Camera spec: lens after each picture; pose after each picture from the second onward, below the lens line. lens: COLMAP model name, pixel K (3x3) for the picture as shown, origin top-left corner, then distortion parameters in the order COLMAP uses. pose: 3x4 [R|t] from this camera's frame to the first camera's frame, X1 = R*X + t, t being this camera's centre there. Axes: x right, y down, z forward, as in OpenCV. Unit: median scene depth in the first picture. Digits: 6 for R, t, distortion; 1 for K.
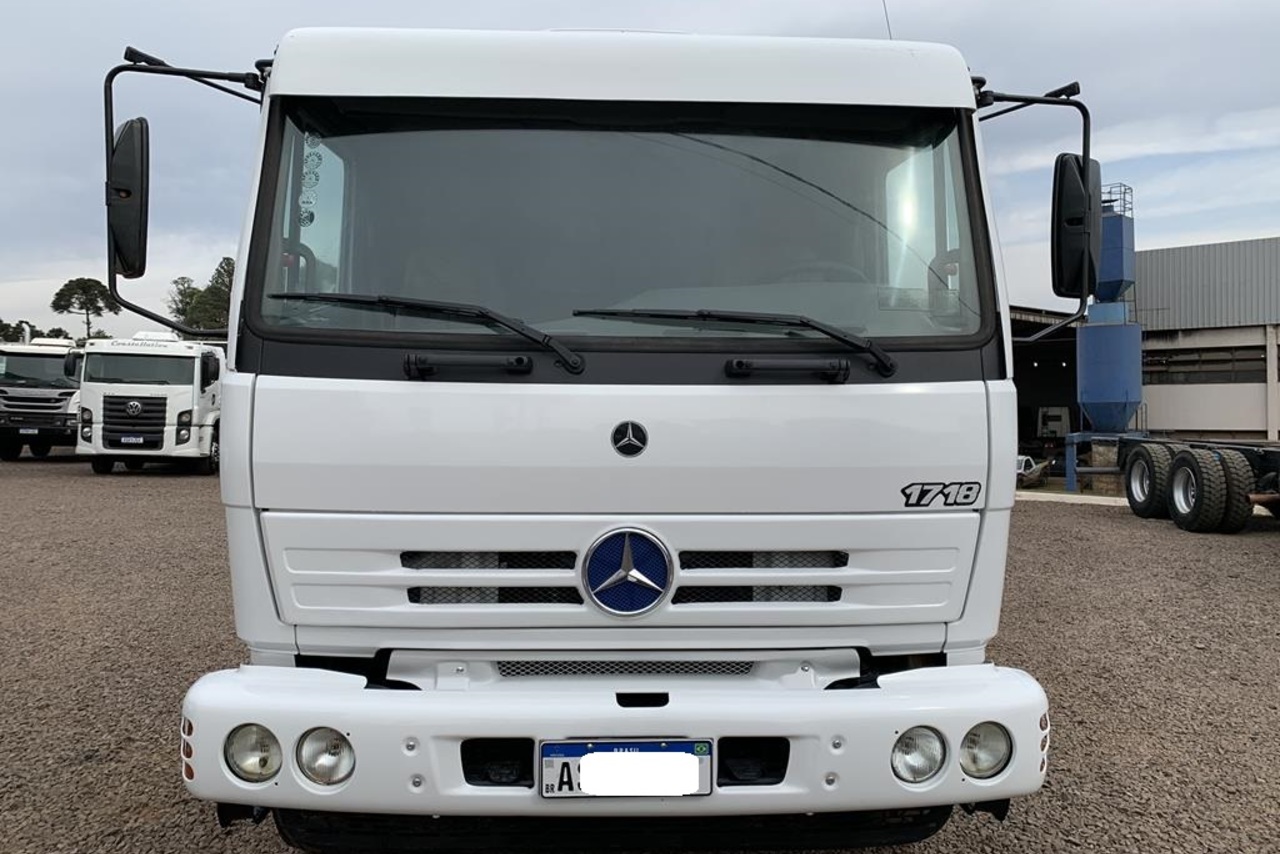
lens RADIAL K [[979.0, 0, 636.2], [0, 979.0, 420.7], [0, 0, 1]] dist [0.026746, -0.011851]
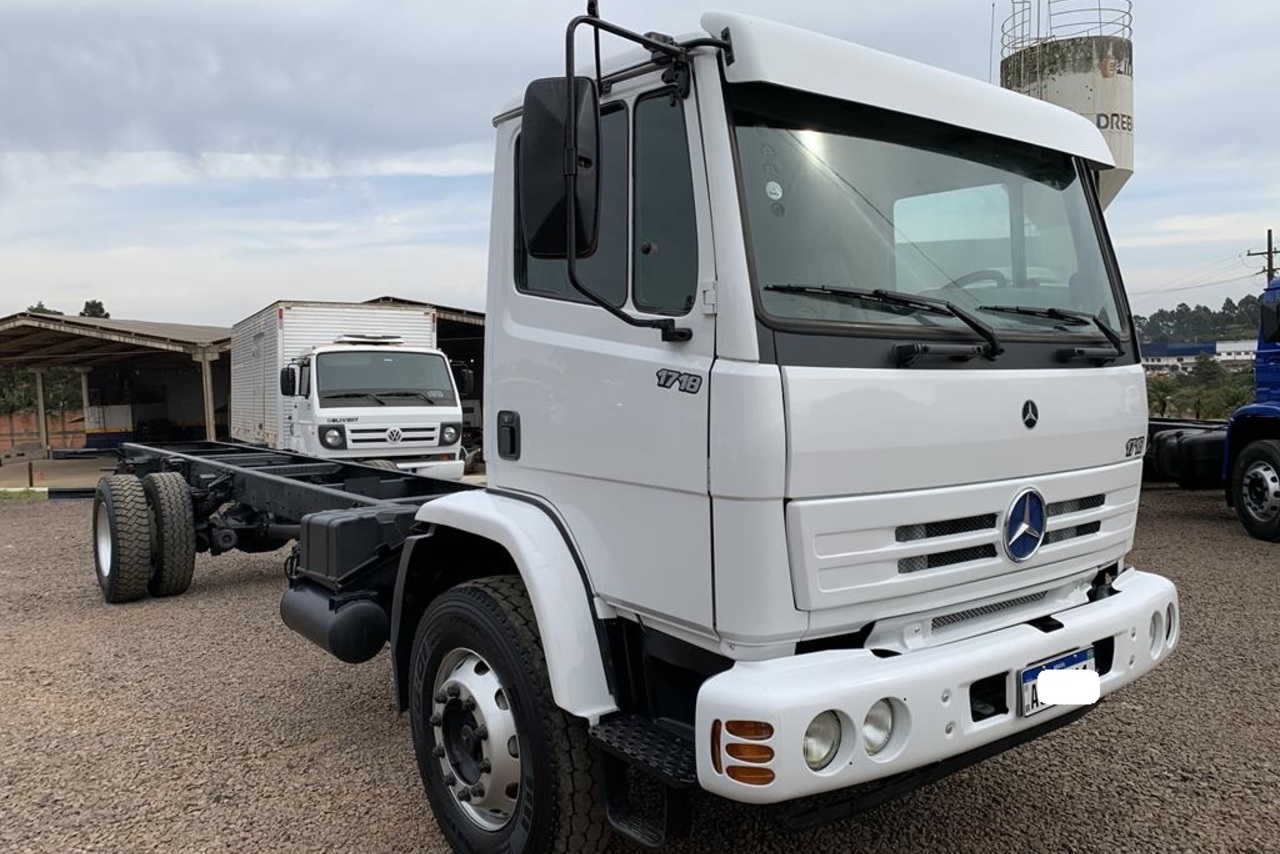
lens RADIAL K [[979.0, 0, 635.2], [0, 979.0, 430.2], [0, 0, 1]] dist [0.026746, -0.011851]
pose [[0.820259, -0.049011, 0.569889, -1.083003], [0.041791, 0.998795, 0.025746, -0.013517], [-0.570464, 0.002698, 0.821318, 0.273558]]
